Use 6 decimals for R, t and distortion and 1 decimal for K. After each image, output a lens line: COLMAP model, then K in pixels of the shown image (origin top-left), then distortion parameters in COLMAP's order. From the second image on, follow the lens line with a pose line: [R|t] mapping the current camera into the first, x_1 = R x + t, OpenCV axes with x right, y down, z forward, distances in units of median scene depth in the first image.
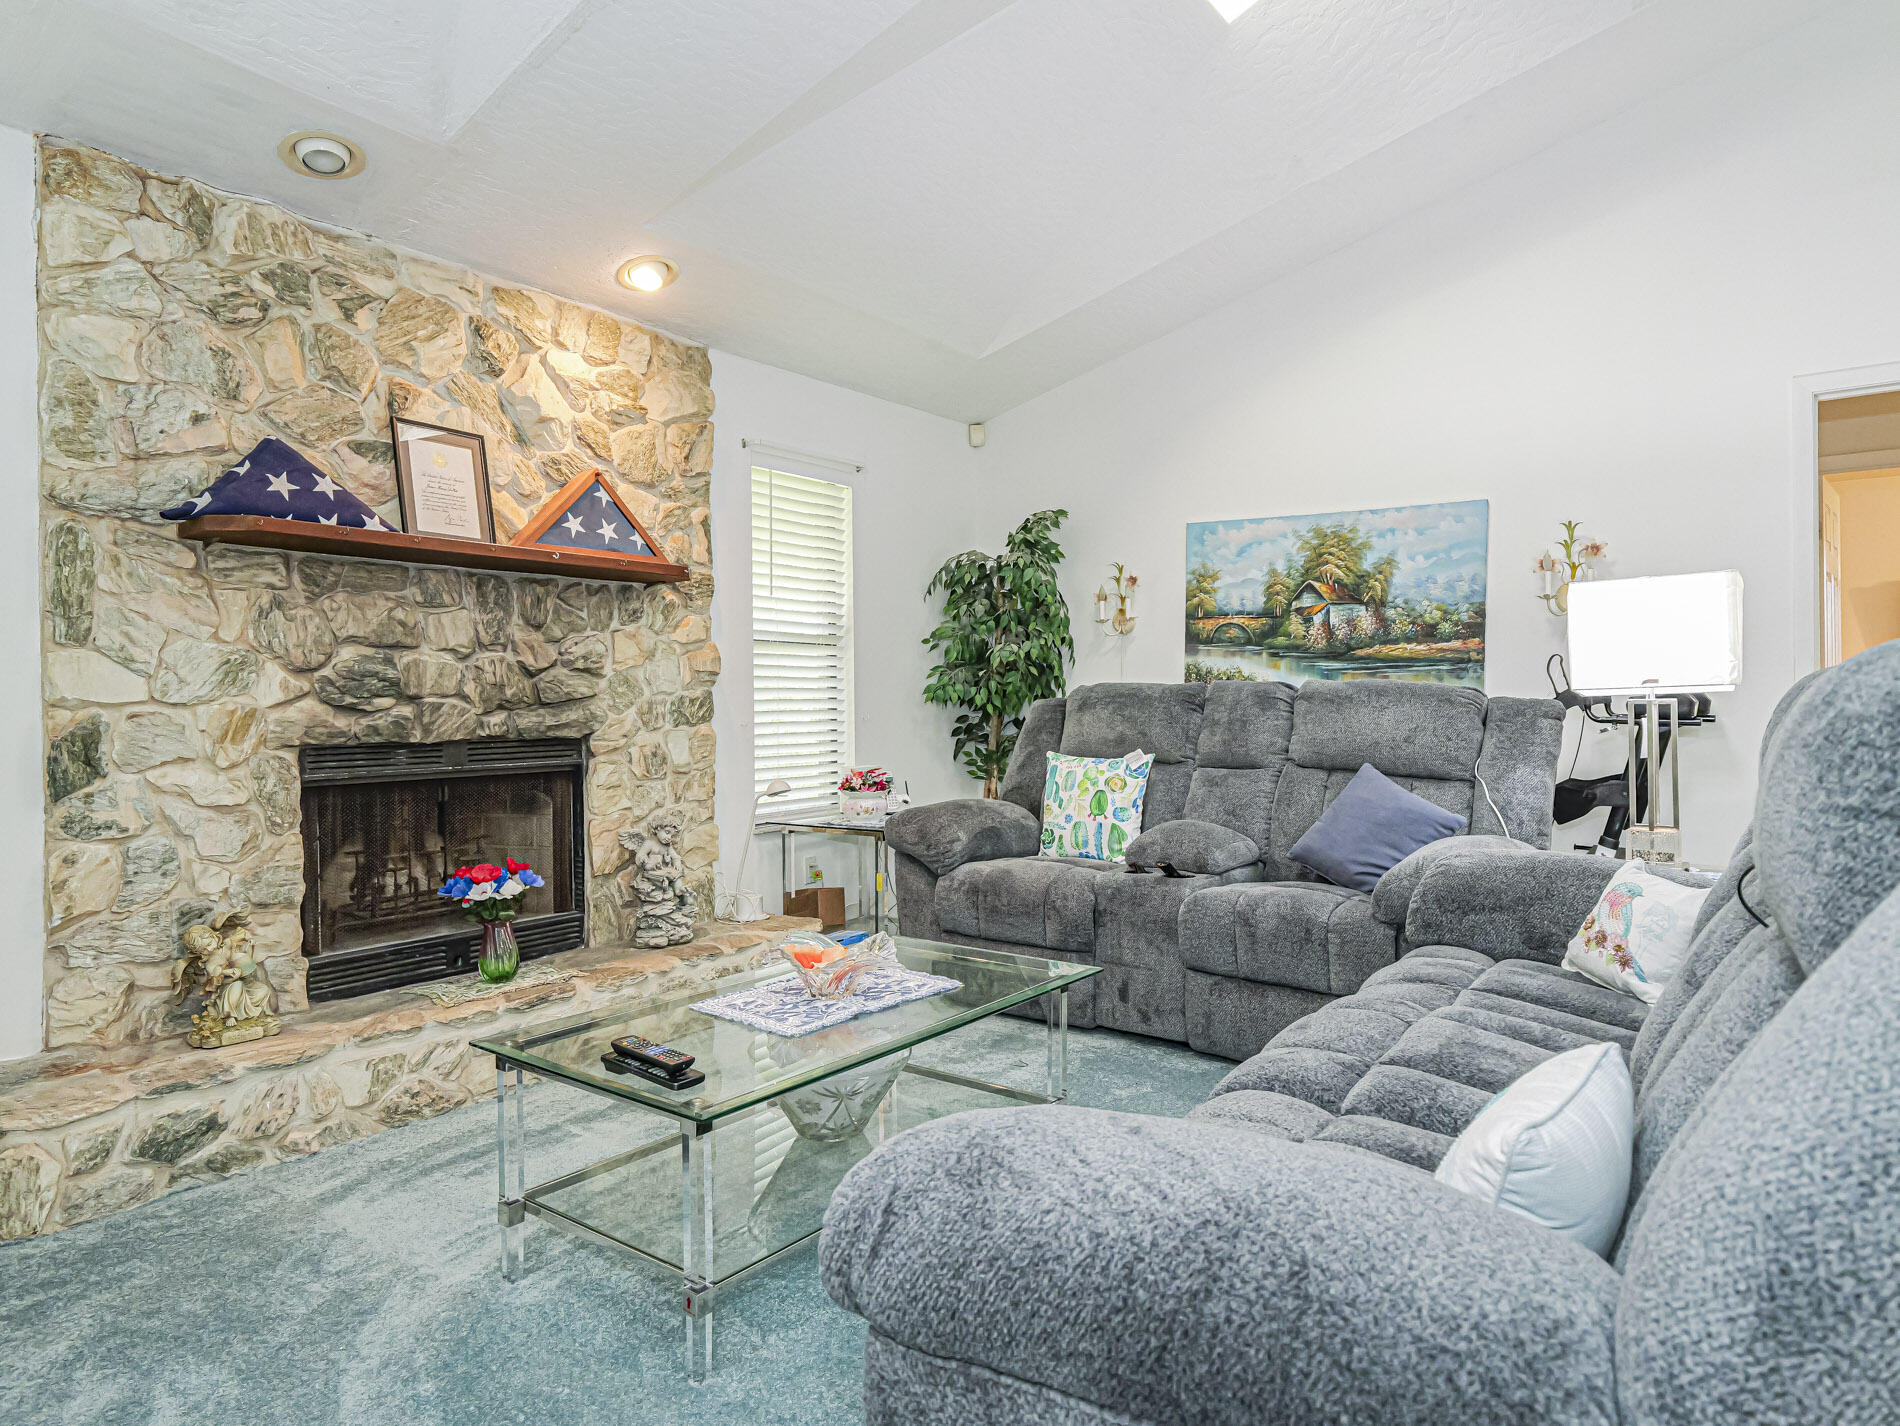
lens RADIAL K [[1131.6, 0, 944.4], [0, 1131.6, 702.5], [0, 0, 1]] dist [-0.000665, 0.001292]
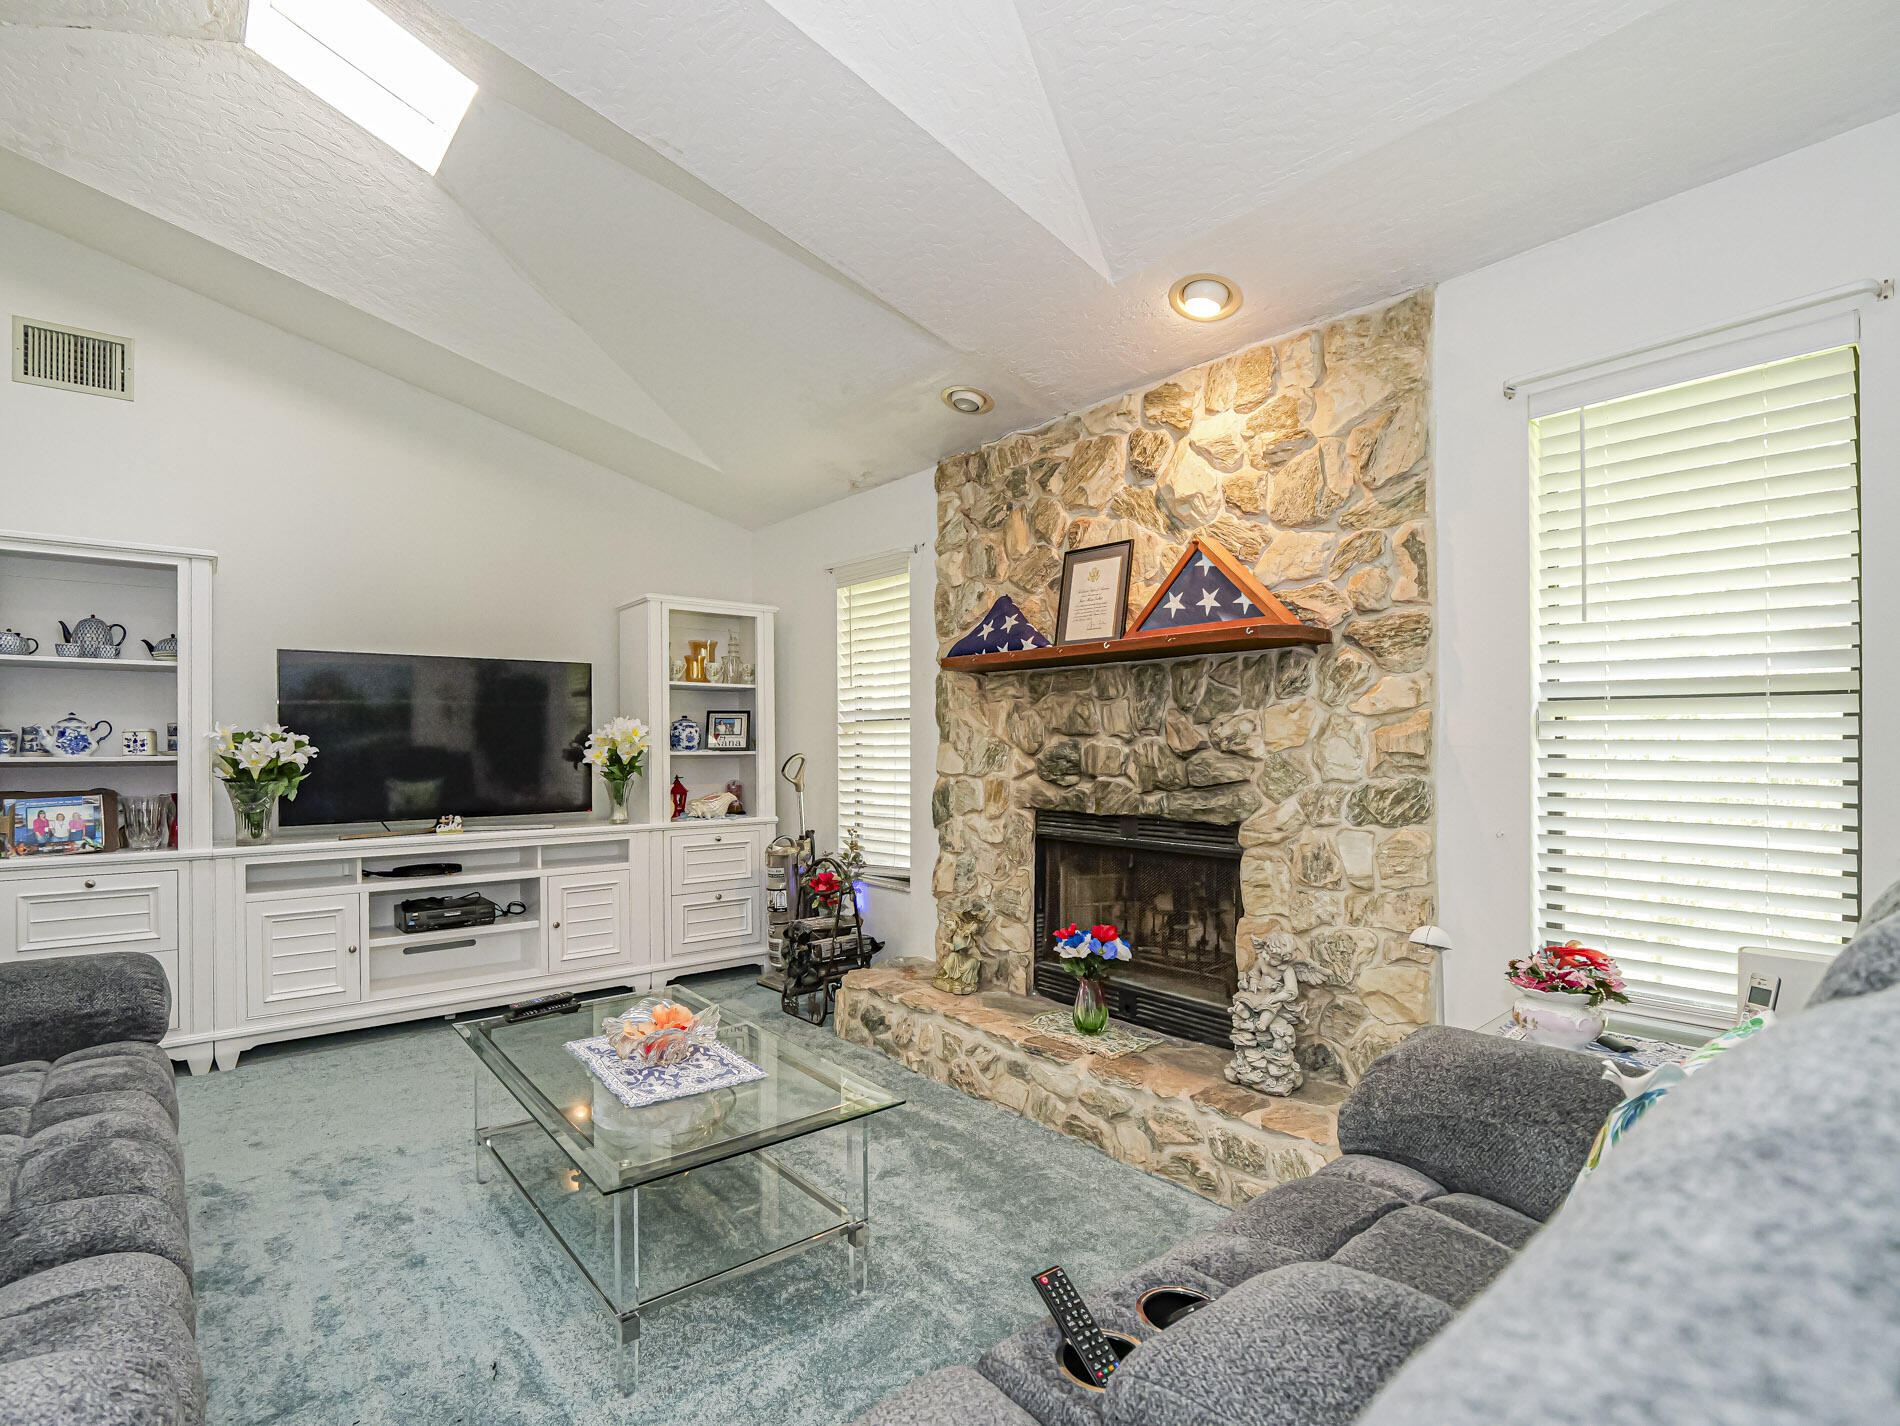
lens RADIAL K [[927.3, 0, 928.3], [0, 927.3, 744.3], [0, 0, 1]] dist [-0.007491, -0.002006]
pose [[-0.235241, 0.011013, -0.971875, 0.484250], [0.000807, 0.999938, 0.011136, -0.045051], [0.971937, 0.001836, -0.235235, 0.964676]]
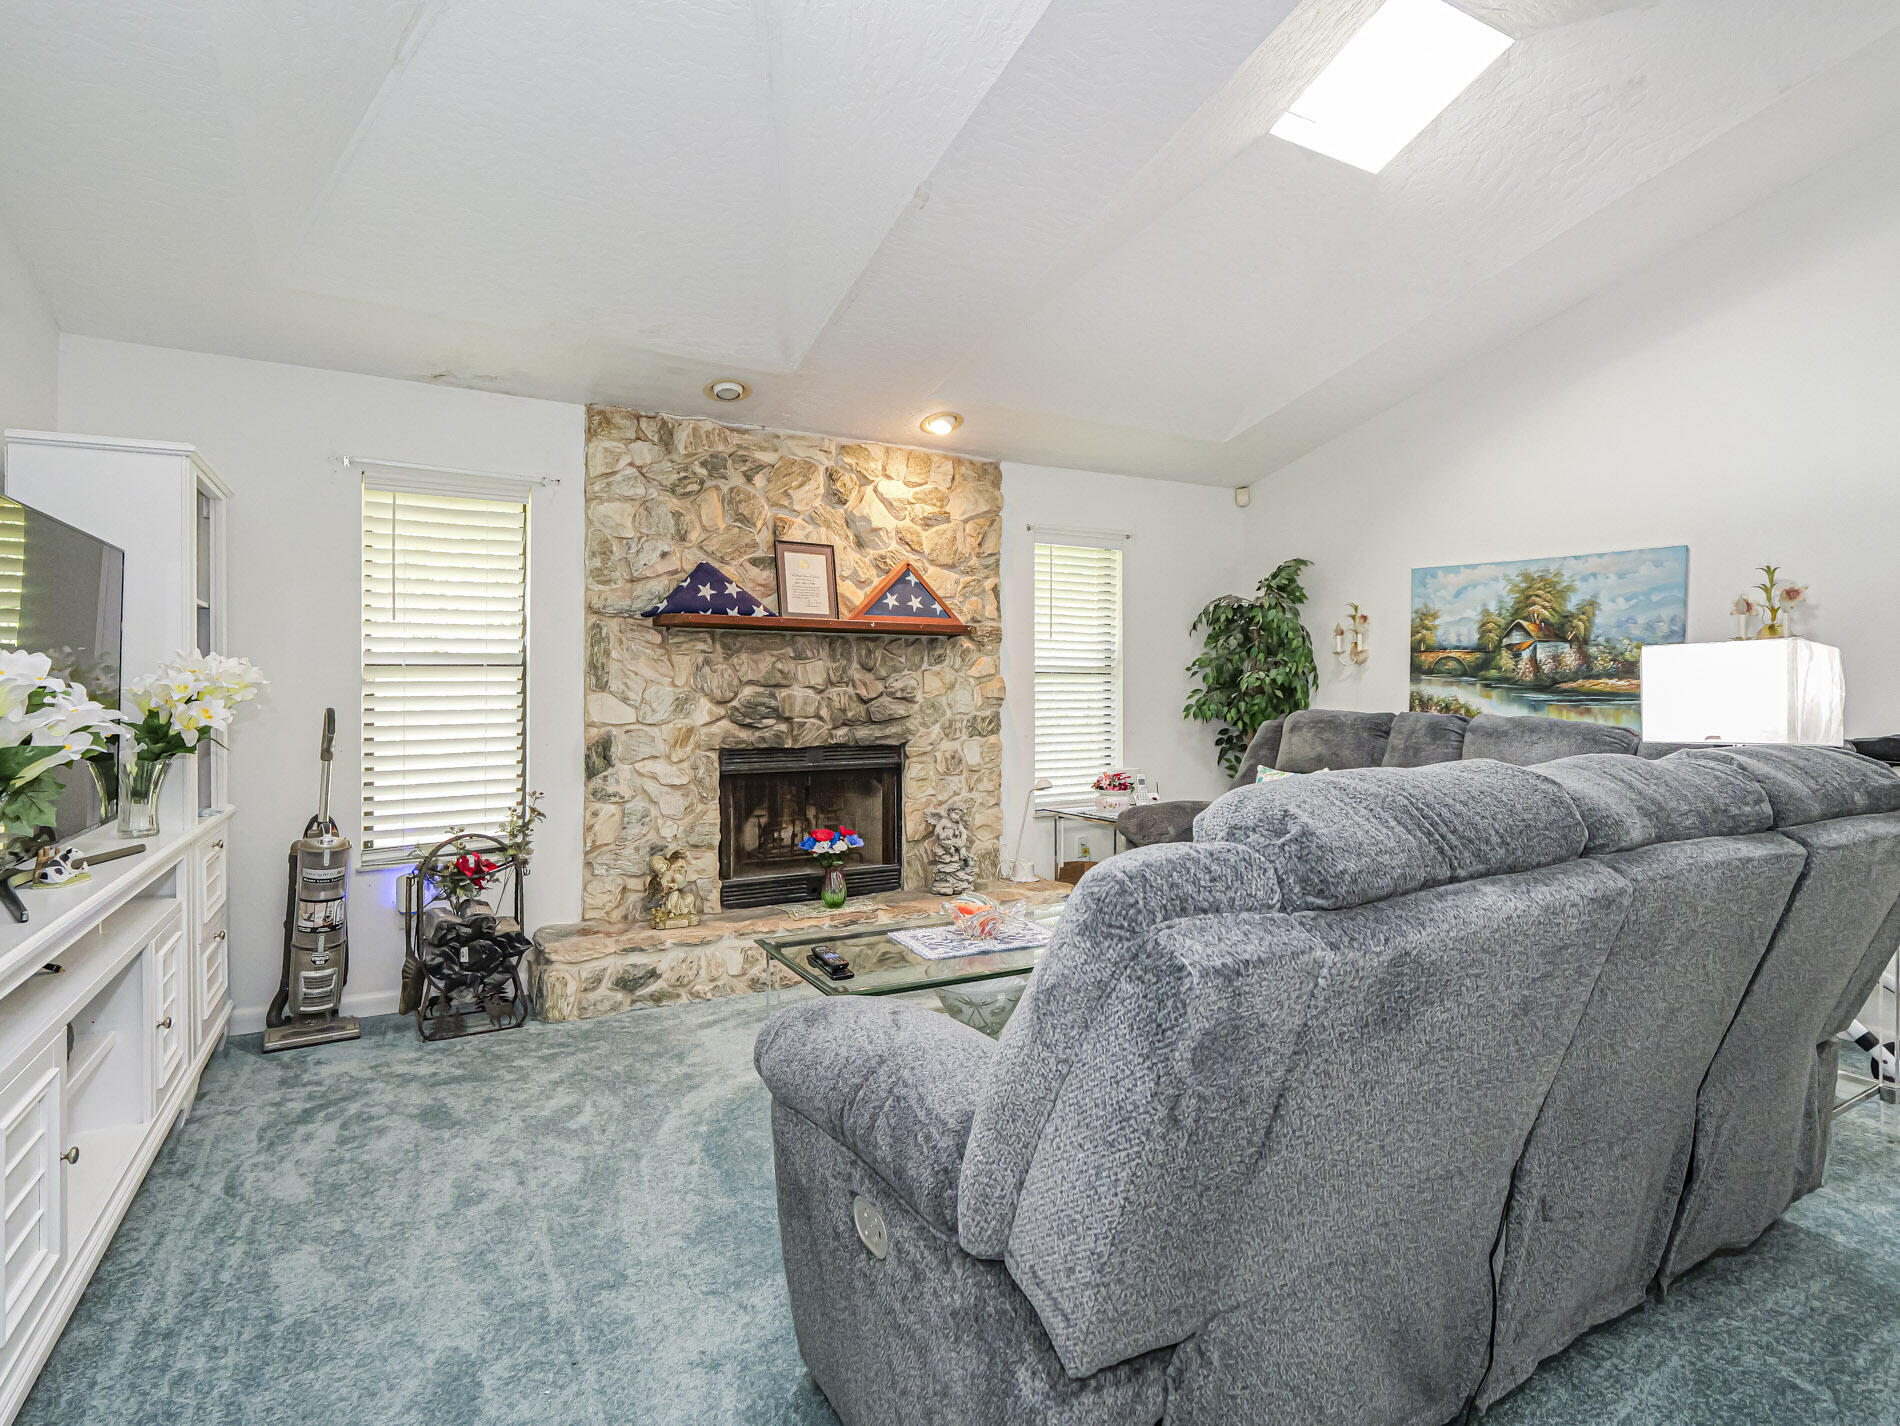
lens RADIAL K [[982.4, 0, 951.7], [0, 982.4, 676.7], [0, 0, 1]] dist [0.003196, -0.000370]
pose [[0.917619, 0.005893, -0.397417, 0.246831], [-0.010345, 0.999905, -0.009058, -0.047123], [0.397326, 0.012423, 0.917593, -0.133303]]
